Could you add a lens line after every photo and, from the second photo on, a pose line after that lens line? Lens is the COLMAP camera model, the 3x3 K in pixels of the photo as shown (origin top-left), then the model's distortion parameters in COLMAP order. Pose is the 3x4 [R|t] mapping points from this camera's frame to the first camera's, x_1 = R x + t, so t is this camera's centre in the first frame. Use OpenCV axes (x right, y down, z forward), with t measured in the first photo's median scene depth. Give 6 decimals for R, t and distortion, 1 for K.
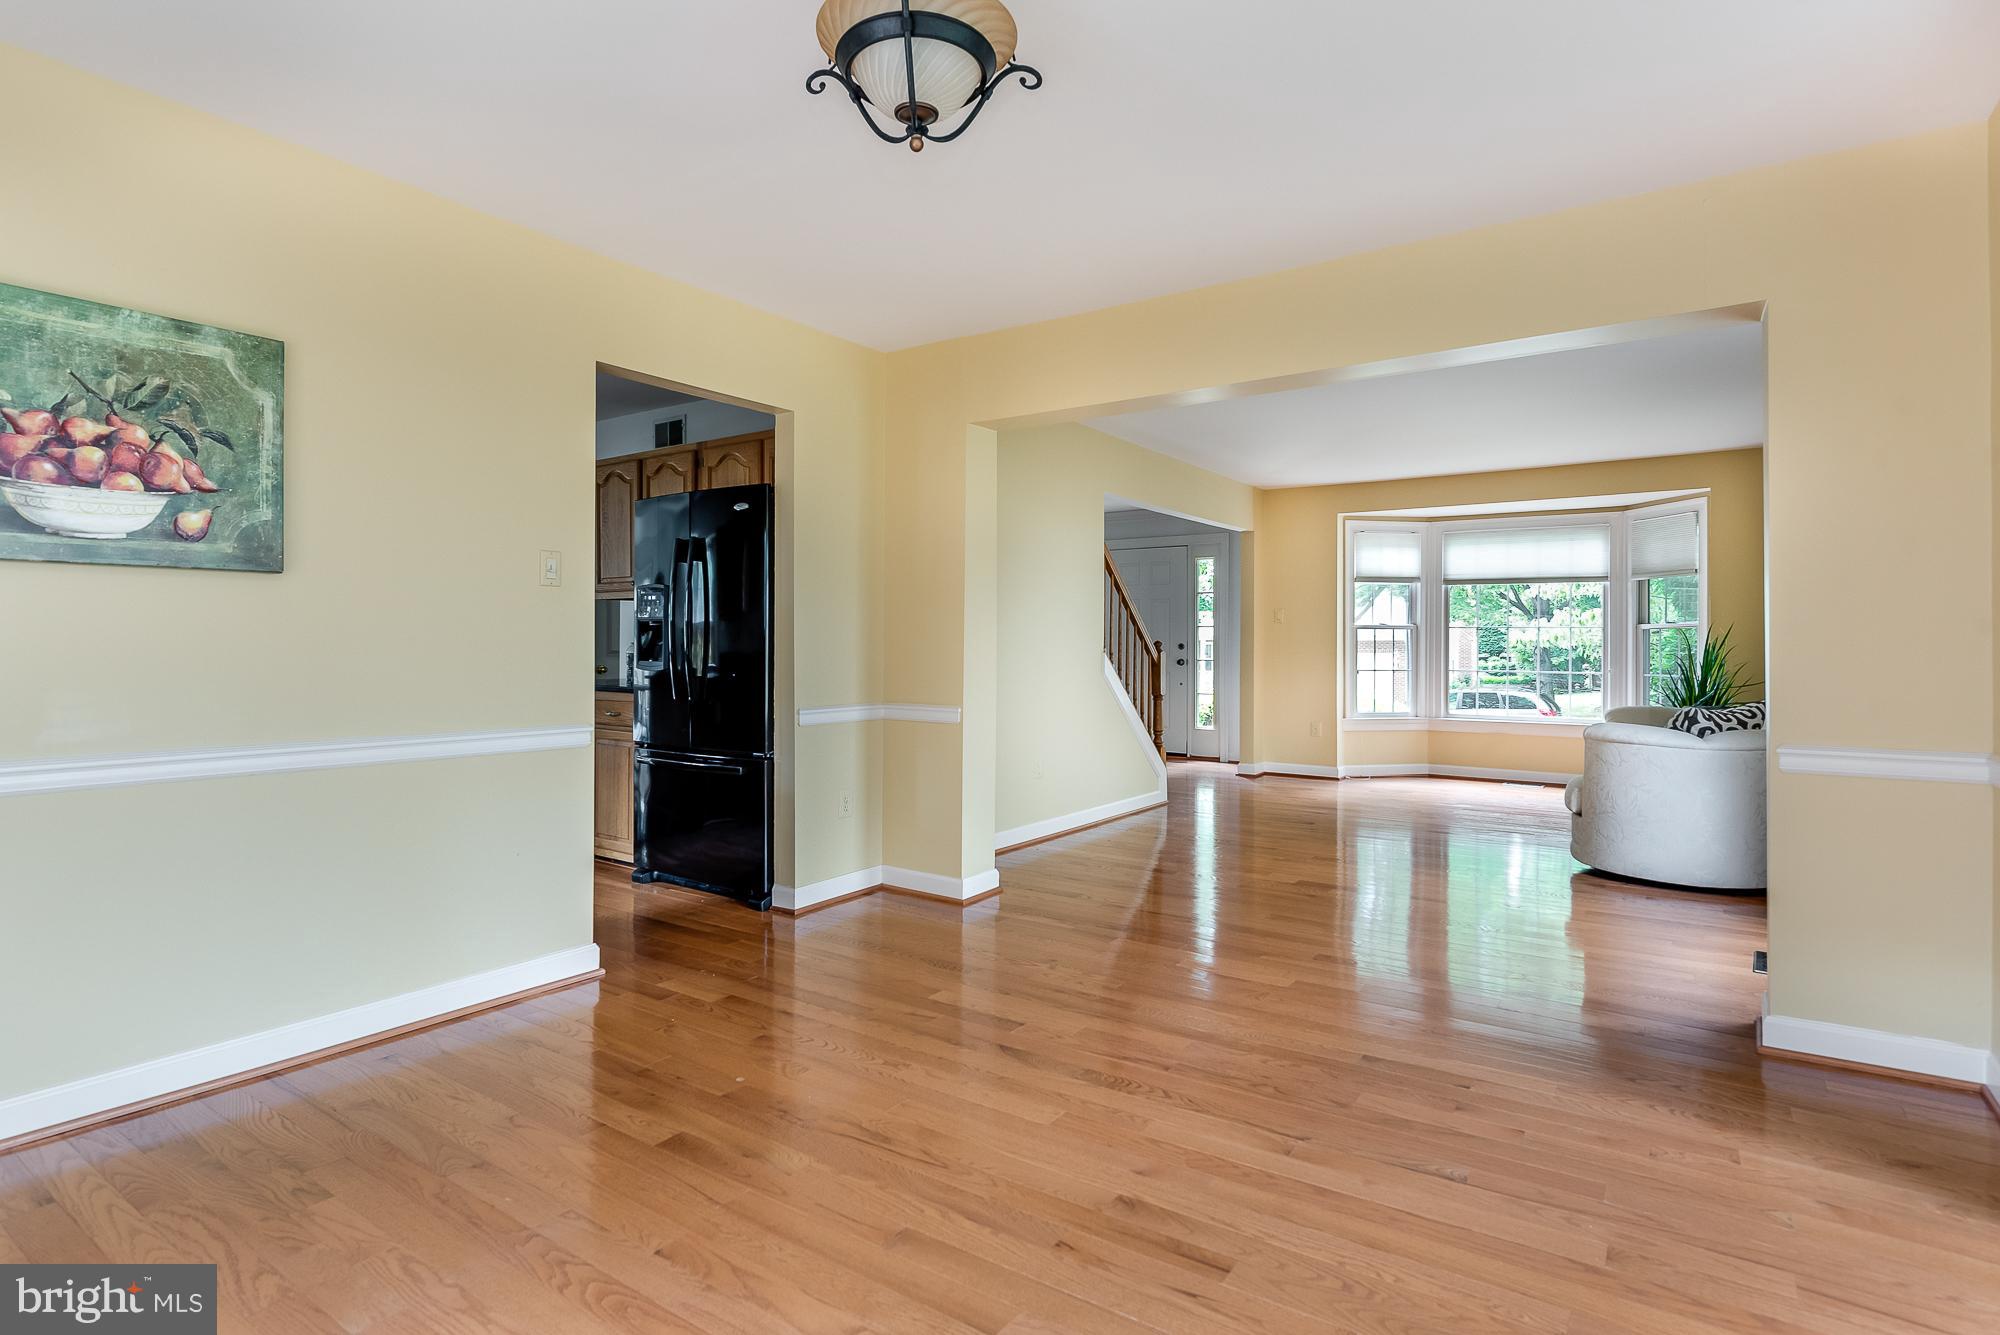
lens RADIAL K [[995.5, 0, 1001.4], [0, 995.5, 640.3], [0, 0, 1]] dist [-0.001469, -0.000478]
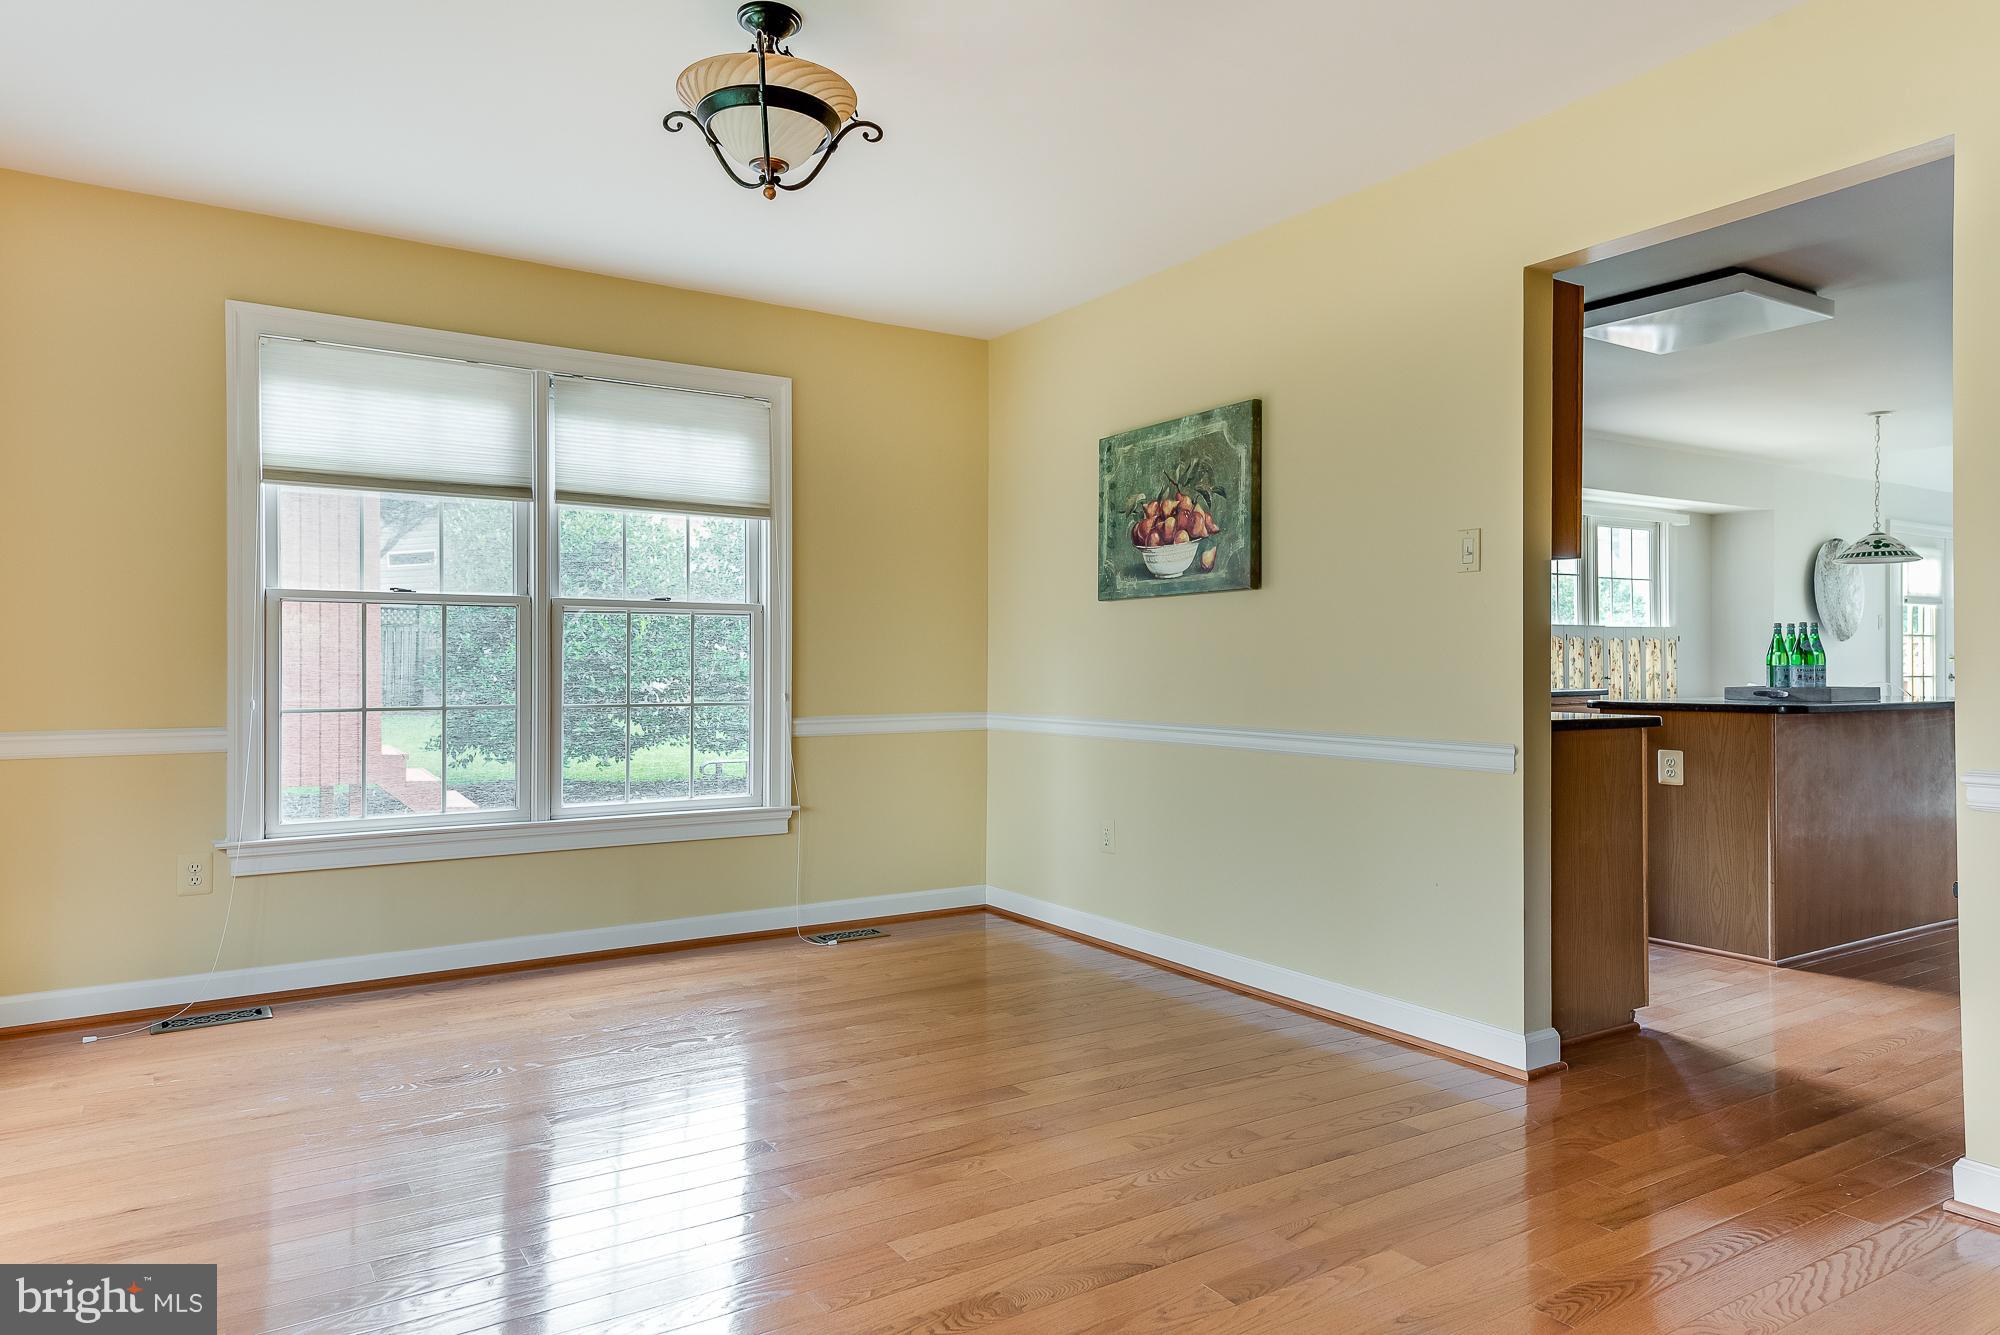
lens RADIAL K [[1303.7, 0, 1009.2], [0, 1303.7, 656.4], [0, 0, 1]] dist [0.020719, 0.000325]
pose [[-0.388468, -0.005680, -0.921445, 0.943823], [0.006814, 0.999936, -0.009037, 0.030396], [0.921437, -0.009790, -0.388405, 1.454949]]
